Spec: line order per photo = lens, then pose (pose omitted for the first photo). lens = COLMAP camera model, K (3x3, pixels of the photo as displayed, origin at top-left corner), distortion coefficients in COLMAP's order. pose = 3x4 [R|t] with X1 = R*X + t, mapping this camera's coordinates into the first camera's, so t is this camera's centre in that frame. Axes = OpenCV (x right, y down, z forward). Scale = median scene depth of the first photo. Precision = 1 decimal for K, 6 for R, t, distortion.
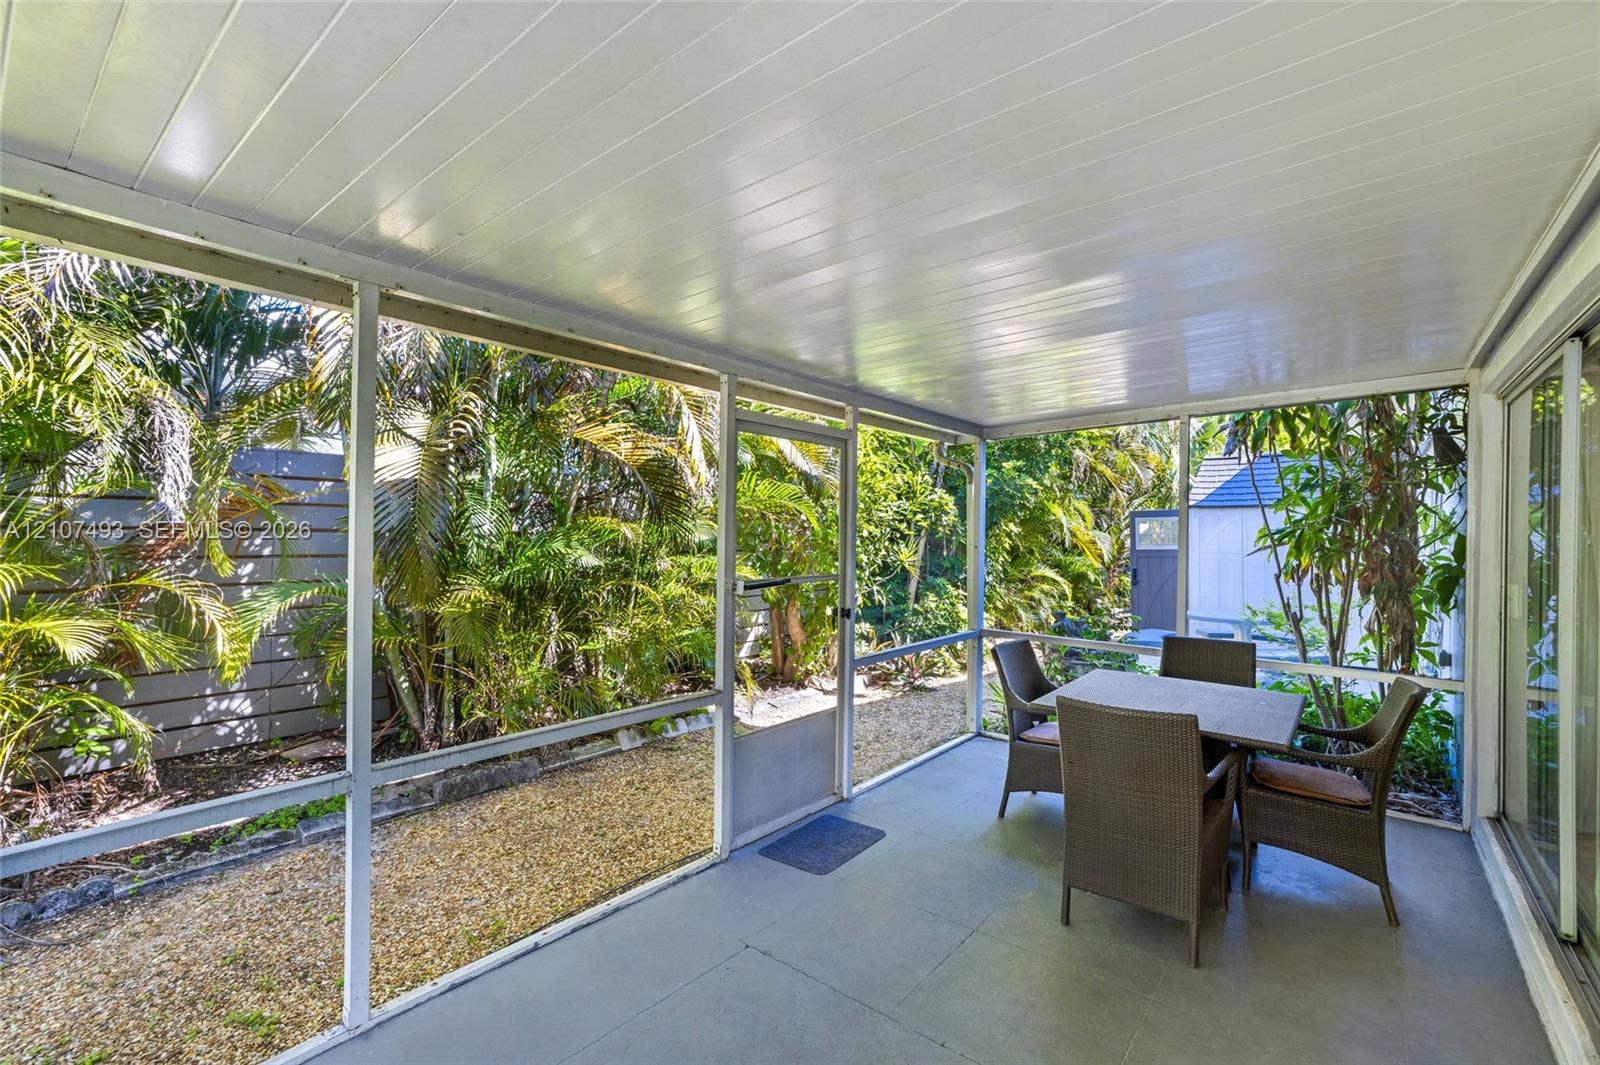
lens RADIAL K [[689.9, 0, 799.7], [0, 689.9, 537.8], [0, 0, 1]] dist [-0.013044, 0.000667]
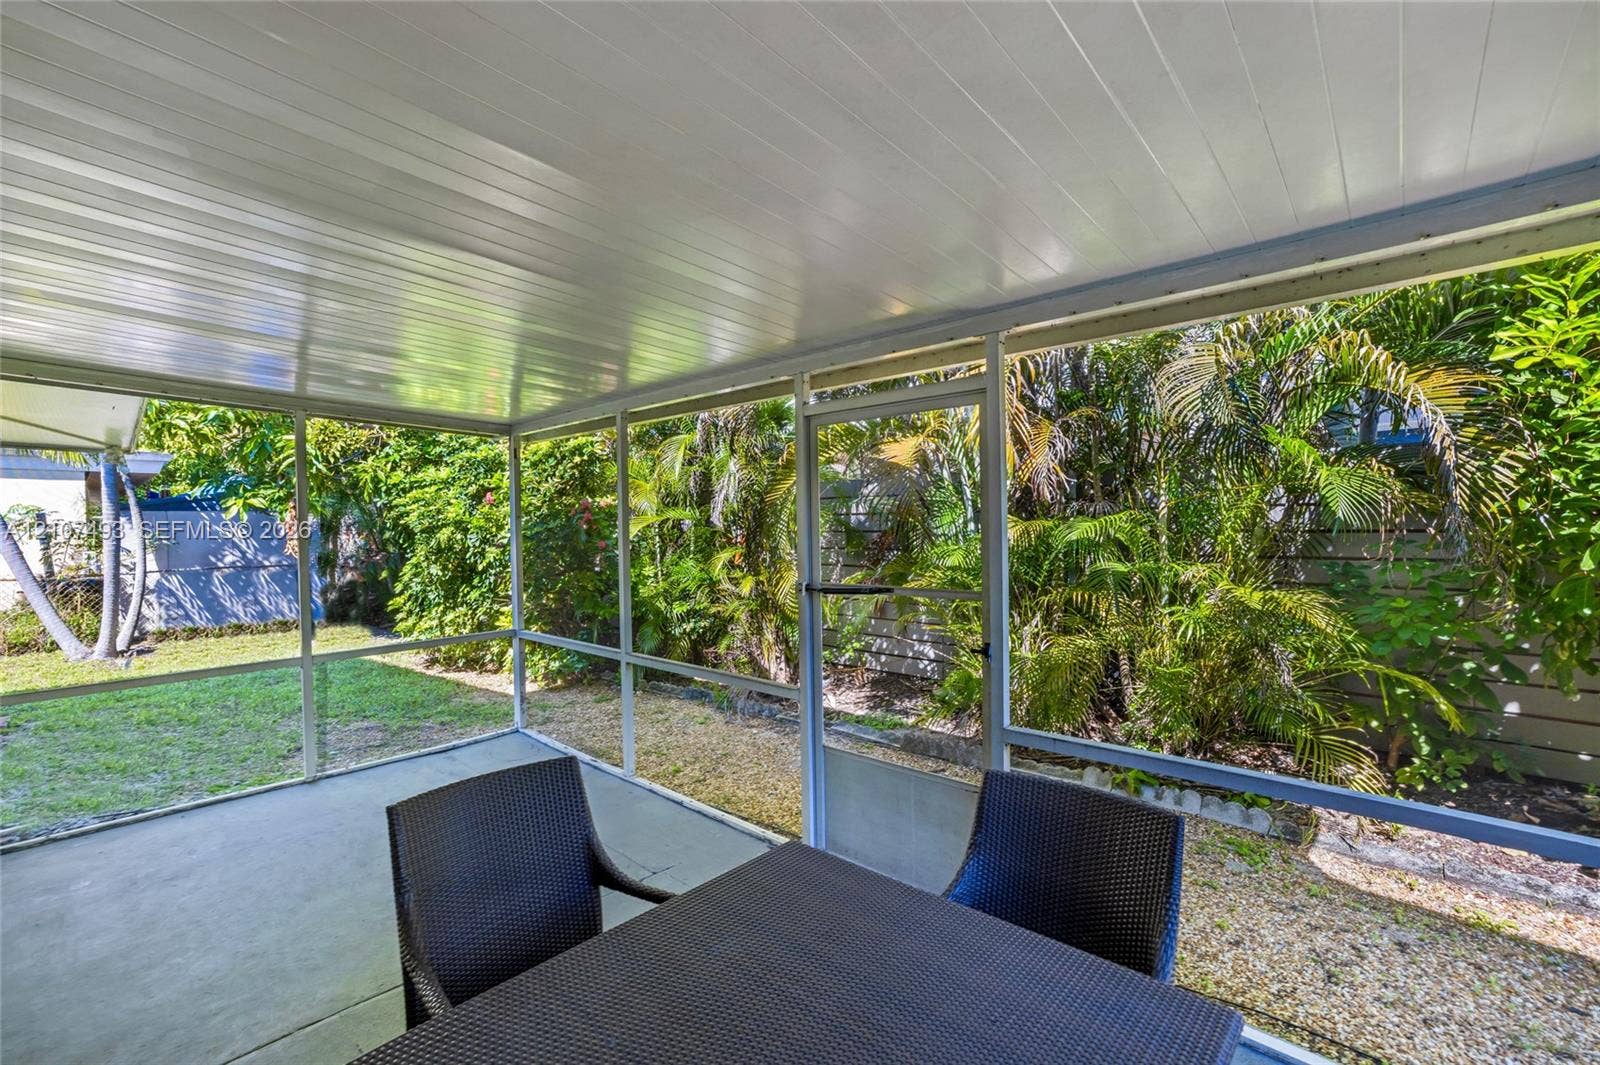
lens RADIAL K [[689.9, 0, 799.4], [0, 689.9, 529.7], [0, 0, 1]] dist [-0.013044, 0.000667]
pose [[-0.042829, -0.011591, -0.999015, 0.801161], [0.000331, 0.999932, -0.011616, 0.001101], [0.999082, -0.000828, -0.042822, 0.925657]]
